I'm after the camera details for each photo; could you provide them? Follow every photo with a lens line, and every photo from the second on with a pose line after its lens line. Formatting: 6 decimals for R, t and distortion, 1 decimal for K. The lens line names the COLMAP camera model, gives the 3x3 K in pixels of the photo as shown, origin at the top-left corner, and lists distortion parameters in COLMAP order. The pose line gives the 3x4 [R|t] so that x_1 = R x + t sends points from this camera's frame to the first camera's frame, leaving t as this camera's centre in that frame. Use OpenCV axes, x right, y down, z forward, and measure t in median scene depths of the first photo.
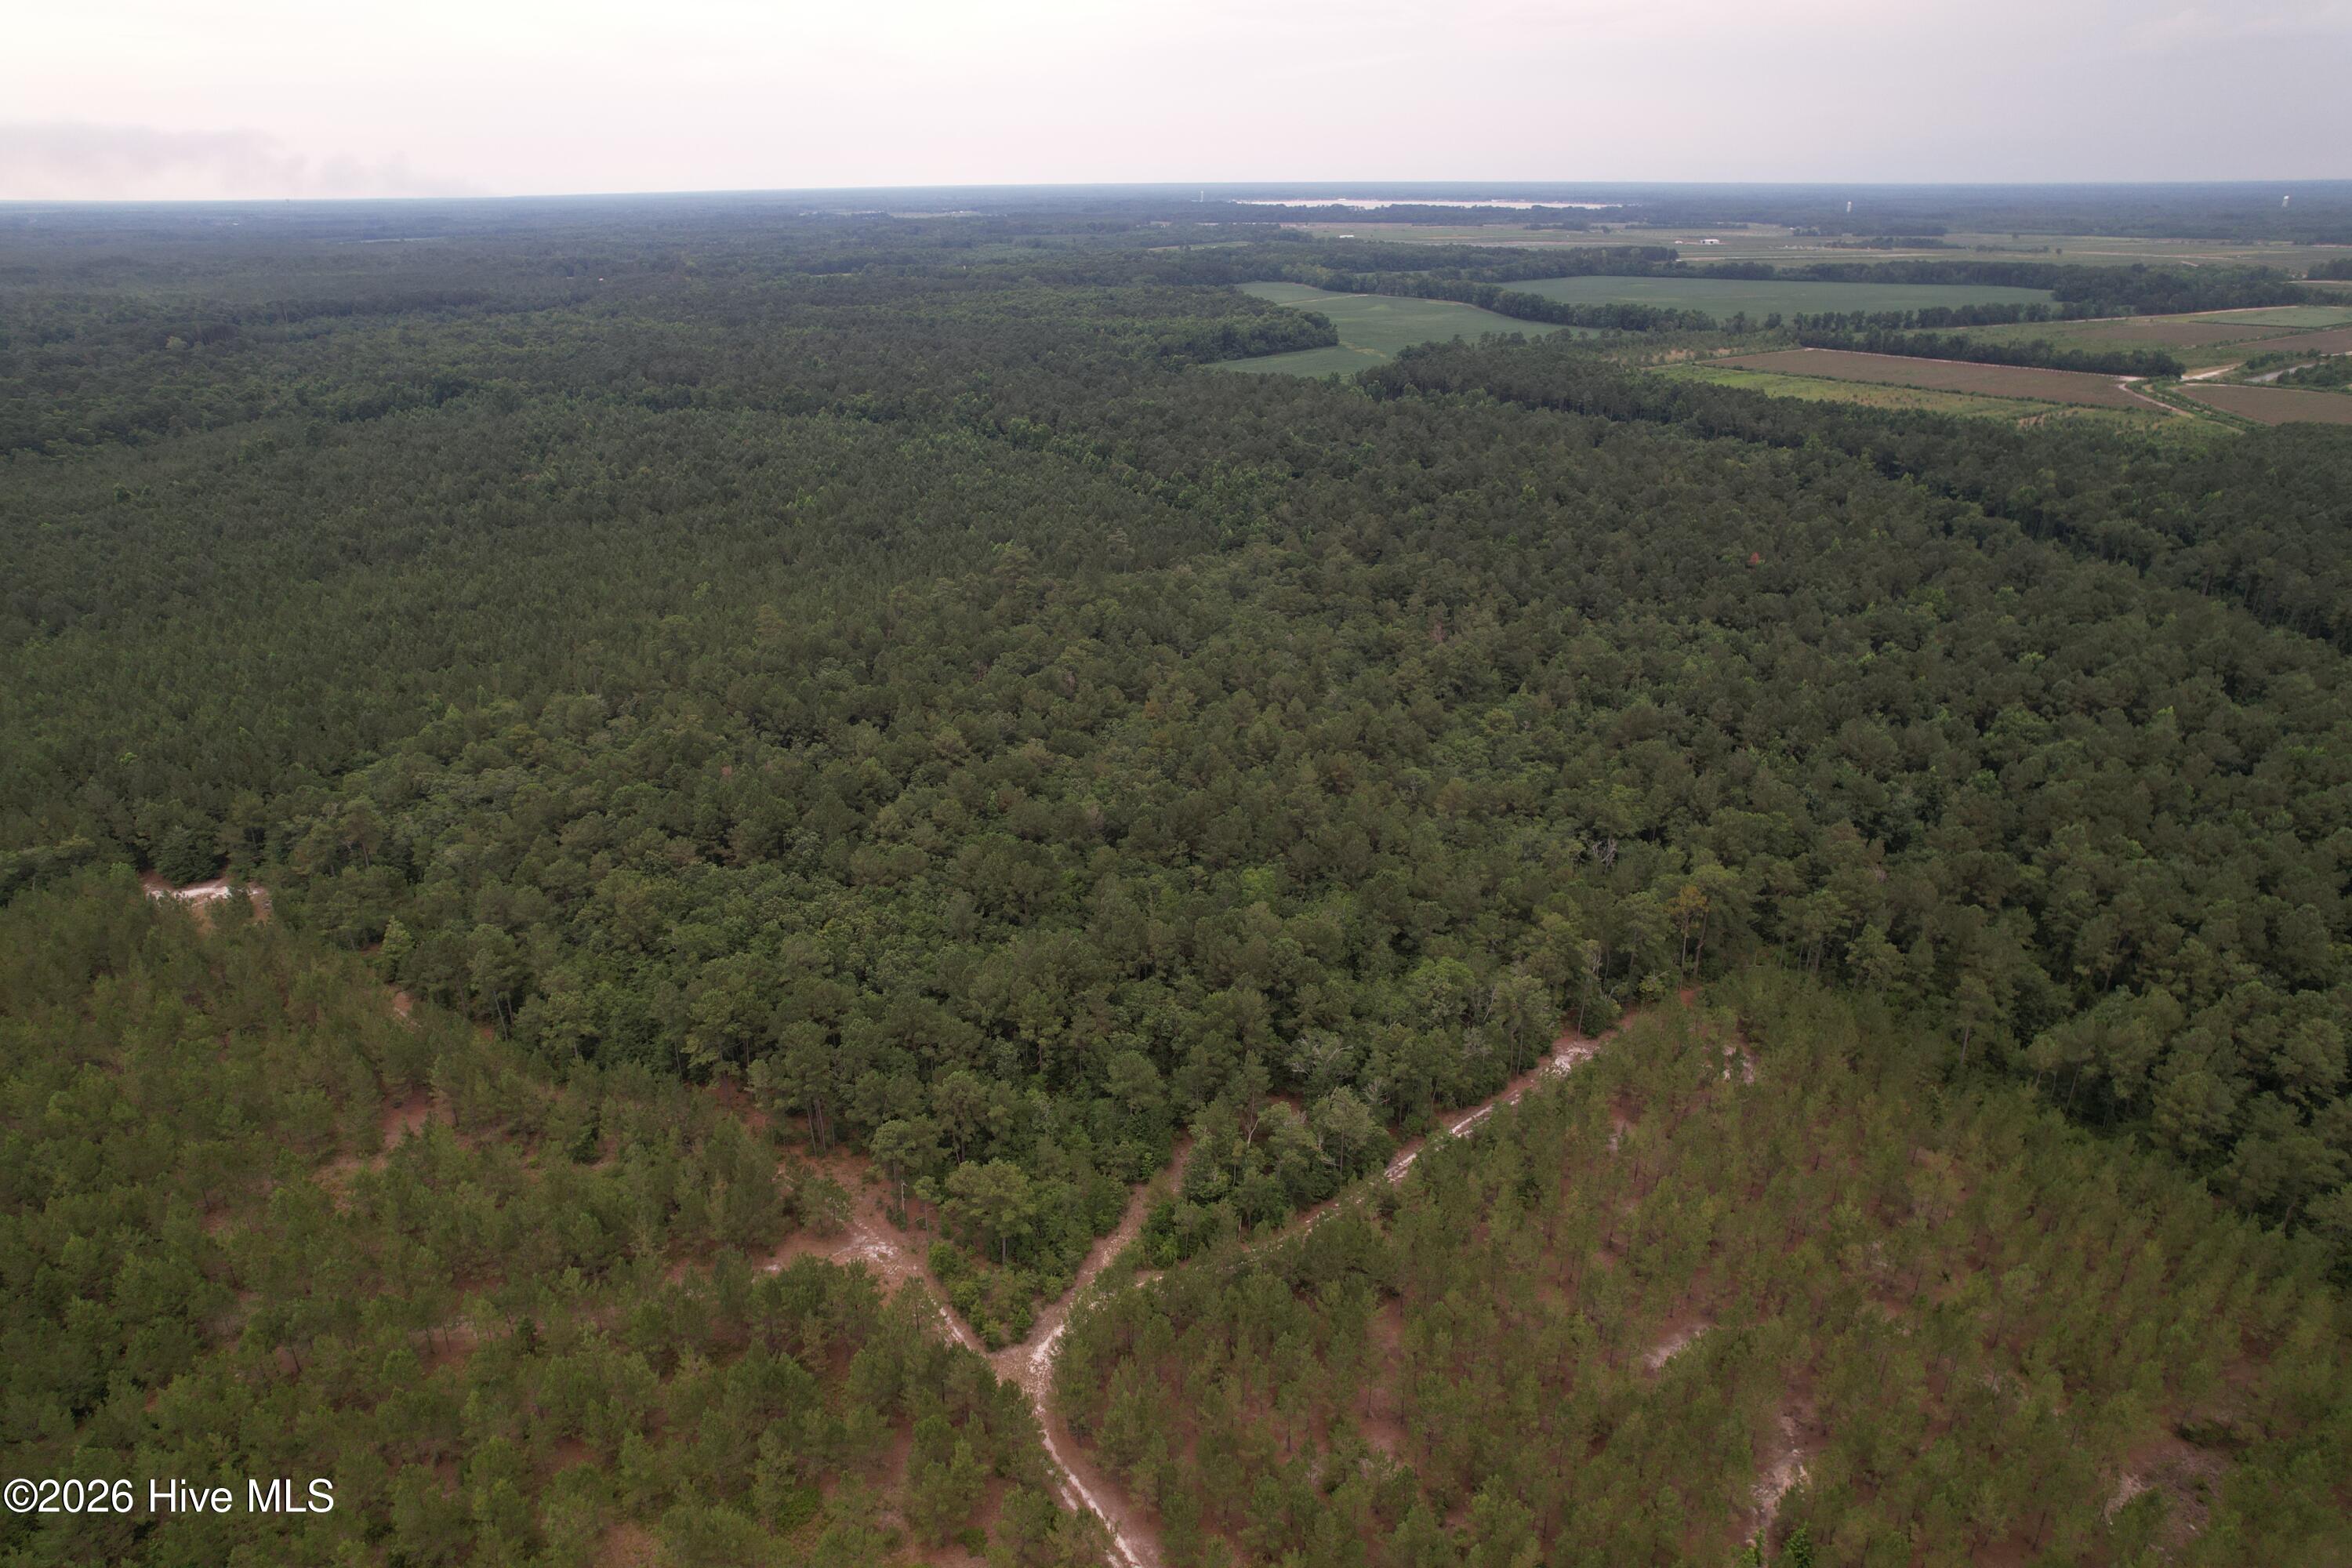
lens RADIAL K [[1515.3, 0, 1176.0], [0, 1515.3, 784.0], [0, 0, 1]] dist [-0.071907, 0.063879]
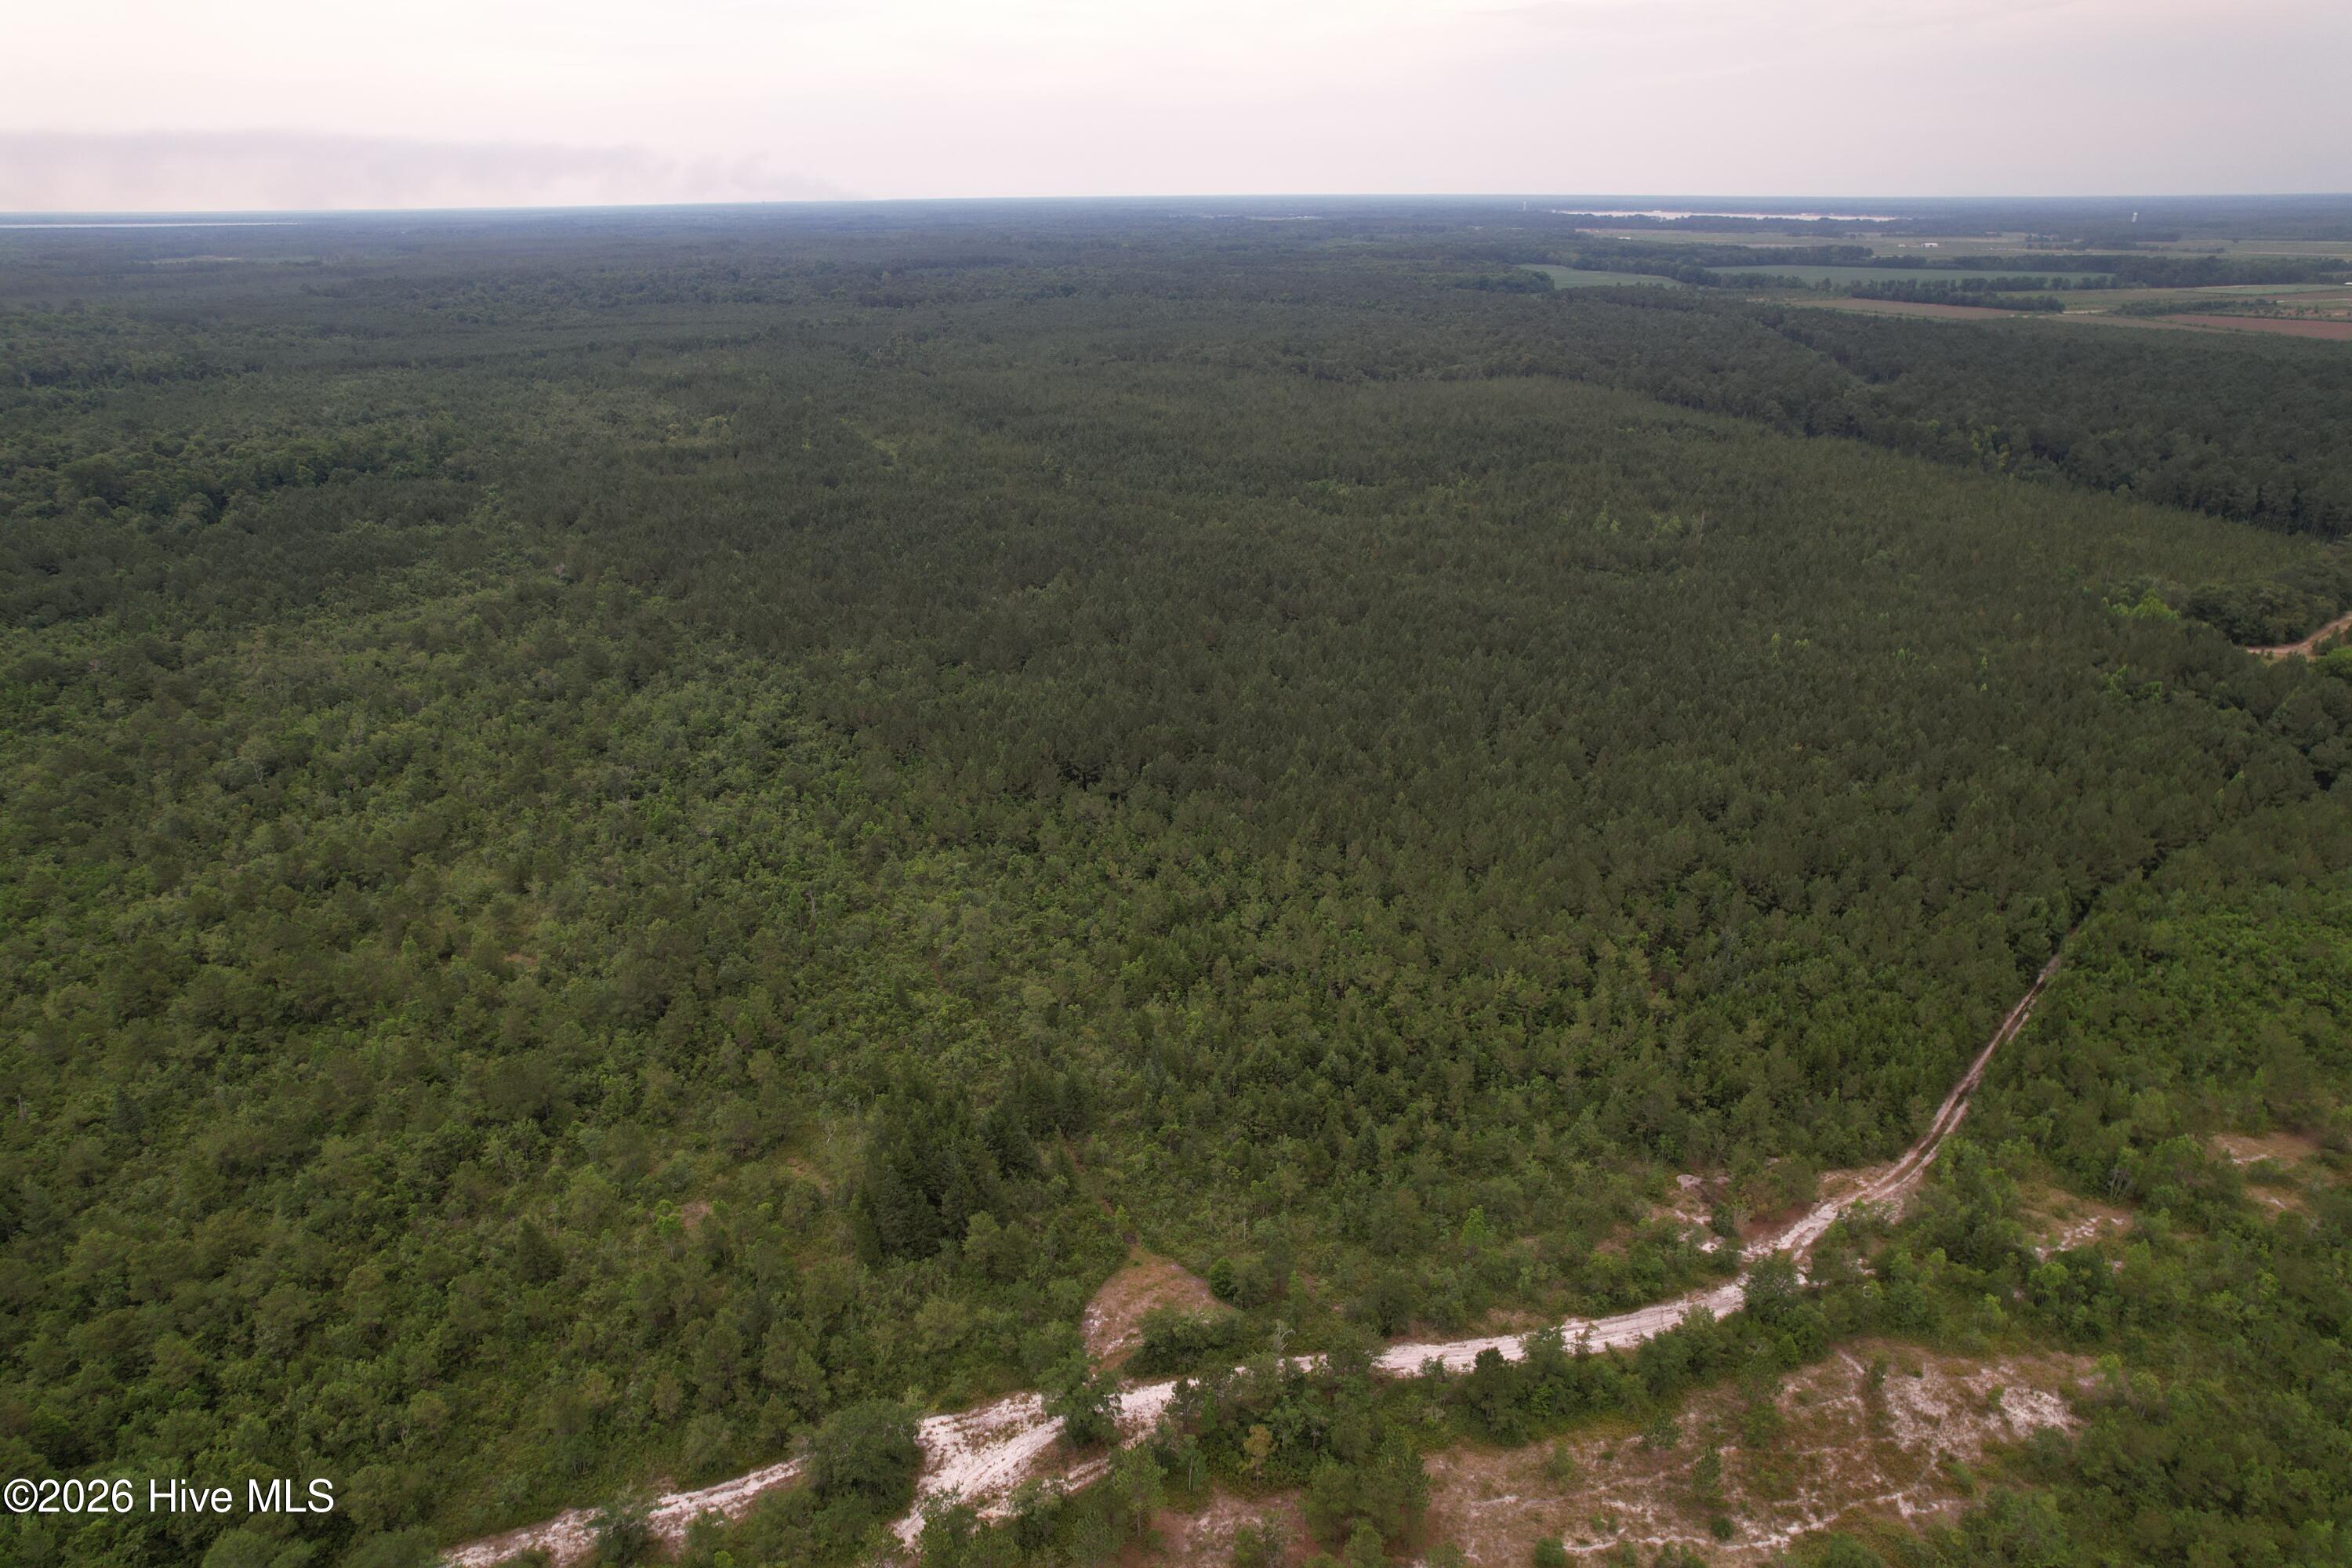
lens RADIAL K [[1515.3, 0, 1176.0], [0, 1515.3, 784.0], [0, 0, 1]] dist [-0.071907, 0.063879]
pose [[0.978730, 0.077962, -0.189763, 0.045790], [-0.079170, 0.996860, 0.001217, 0.218102], [0.189262, 0.013833, 0.981829, -0.536189]]
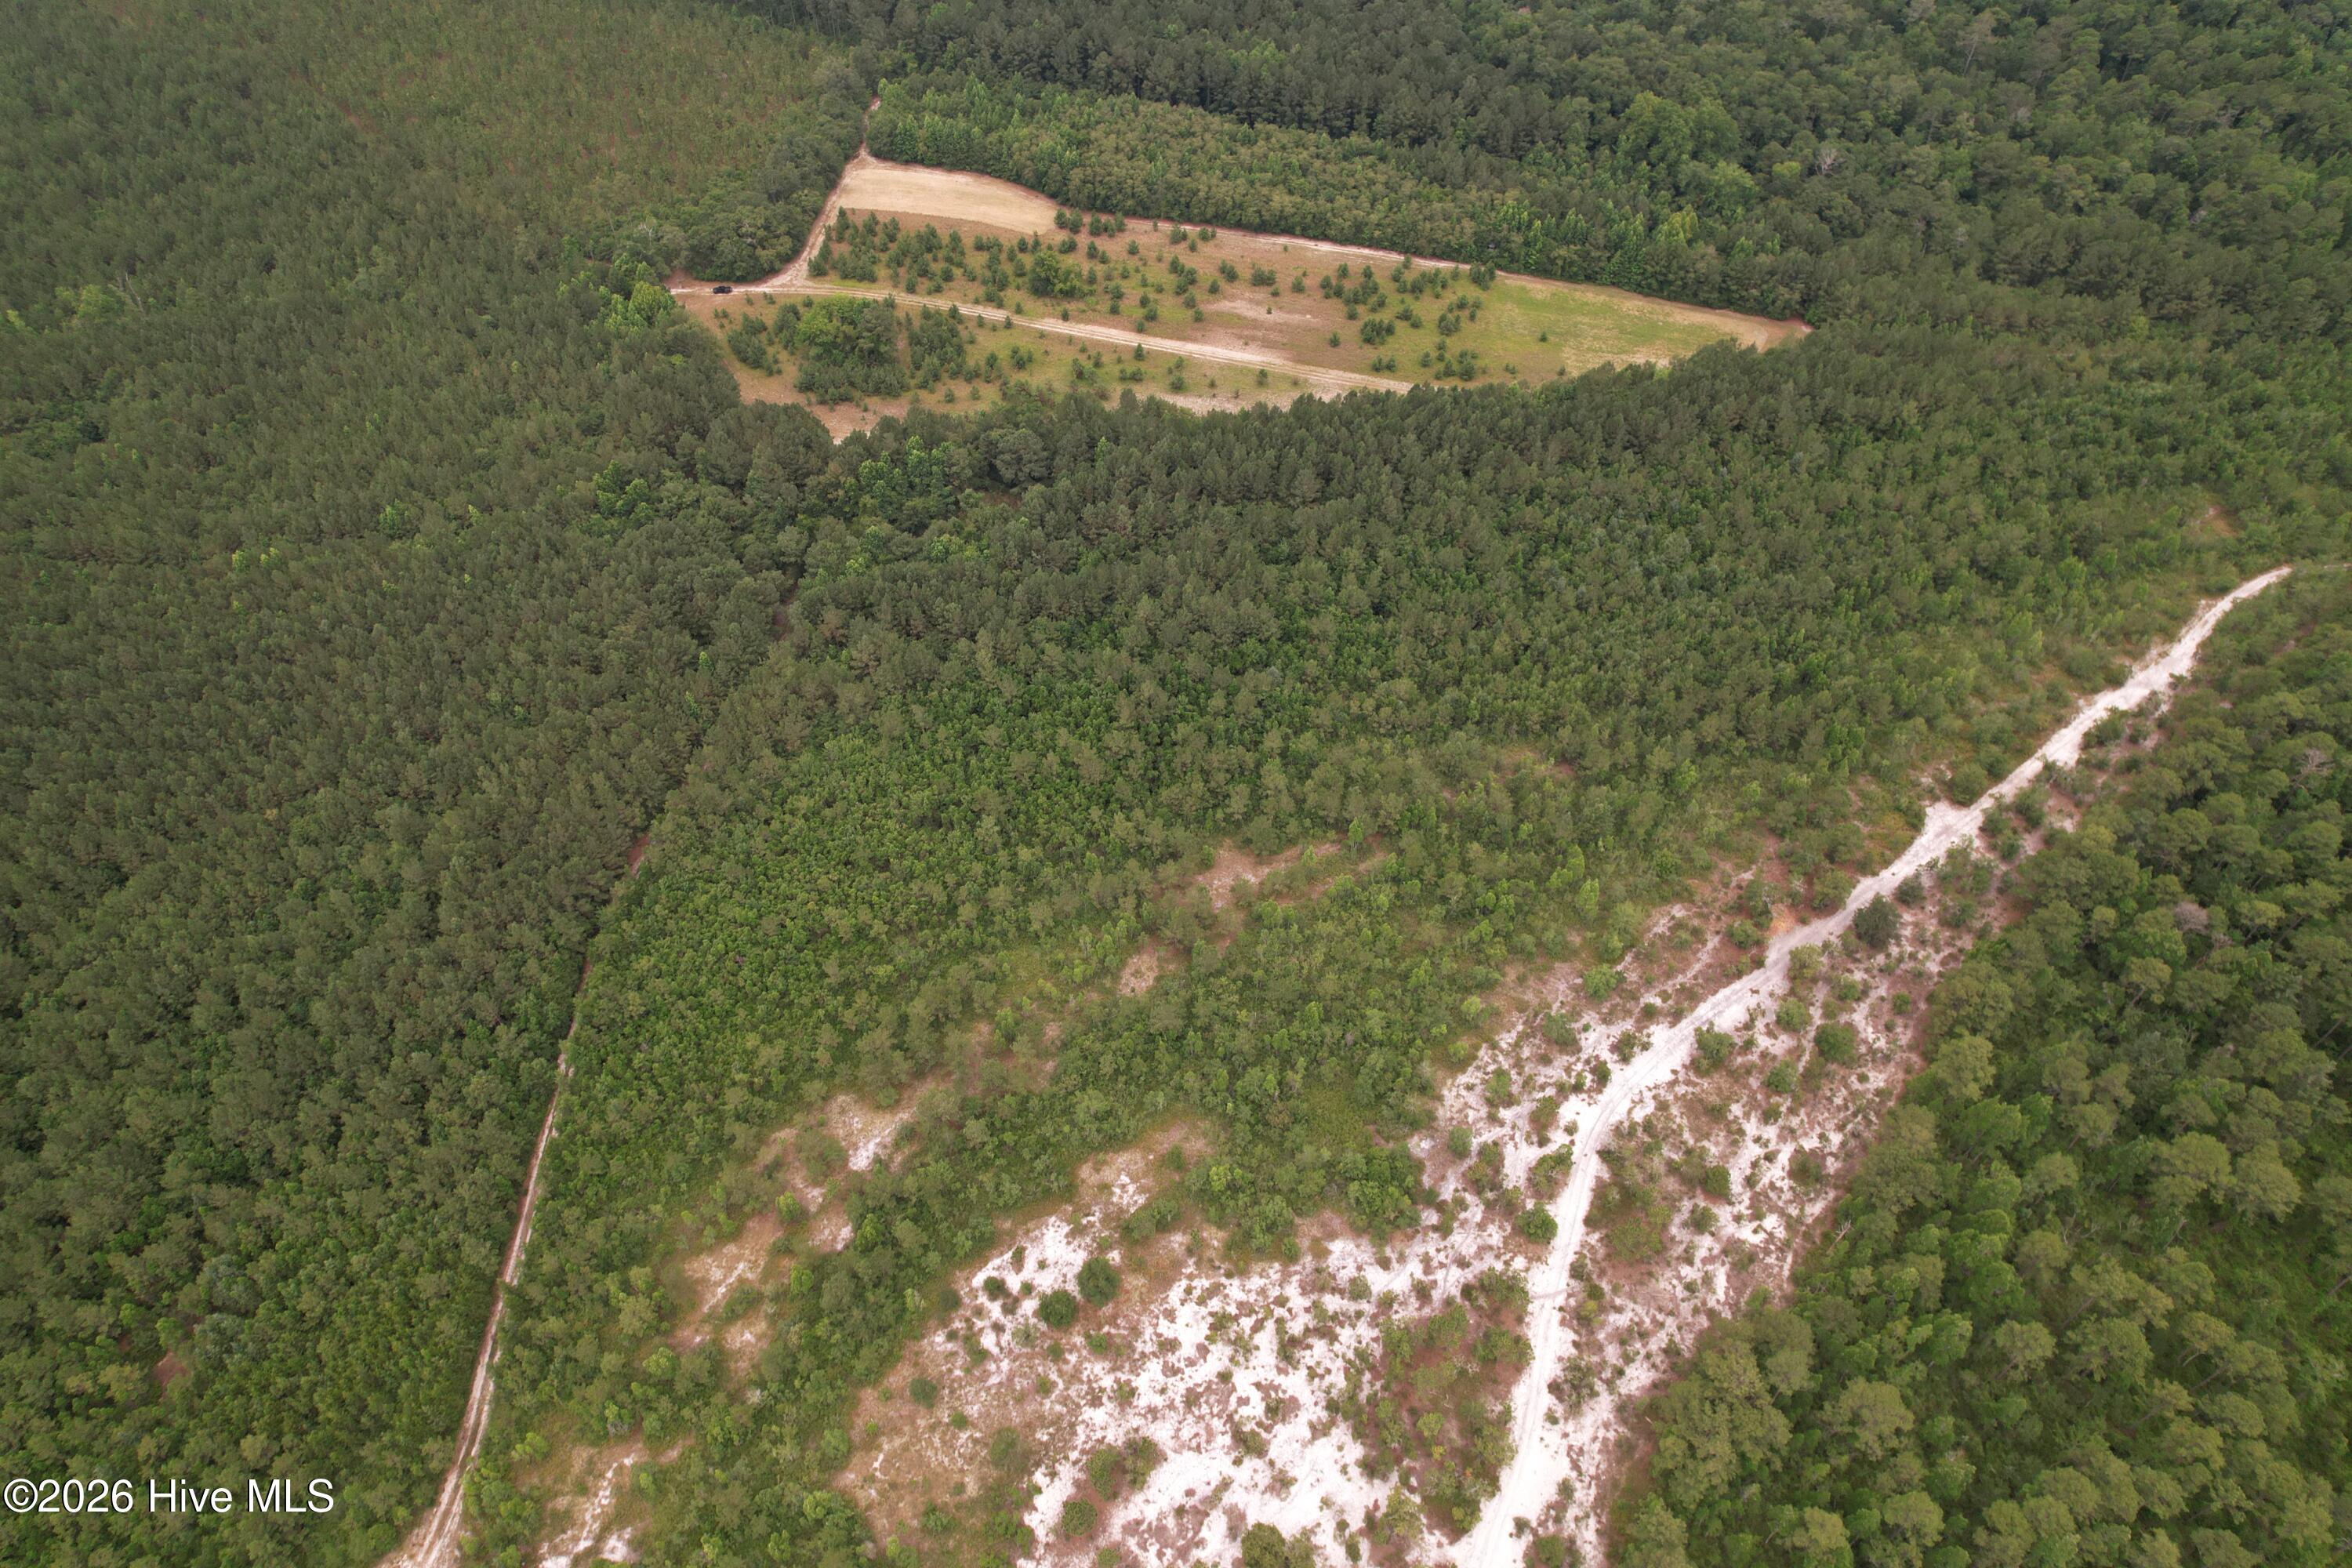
lens RADIAL K [[1515.3, 0, 1176.0], [0, 1515.3, 784.0], [0, 0, 1]] dist [-0.071907, 0.063879]
pose [[0.852104, -0.396117, 0.342067, 0.129021], [0.200053, 0.850465, 0.486506, 0.131326], [-0.483630, -0.346122, 0.803929, -0.512222]]
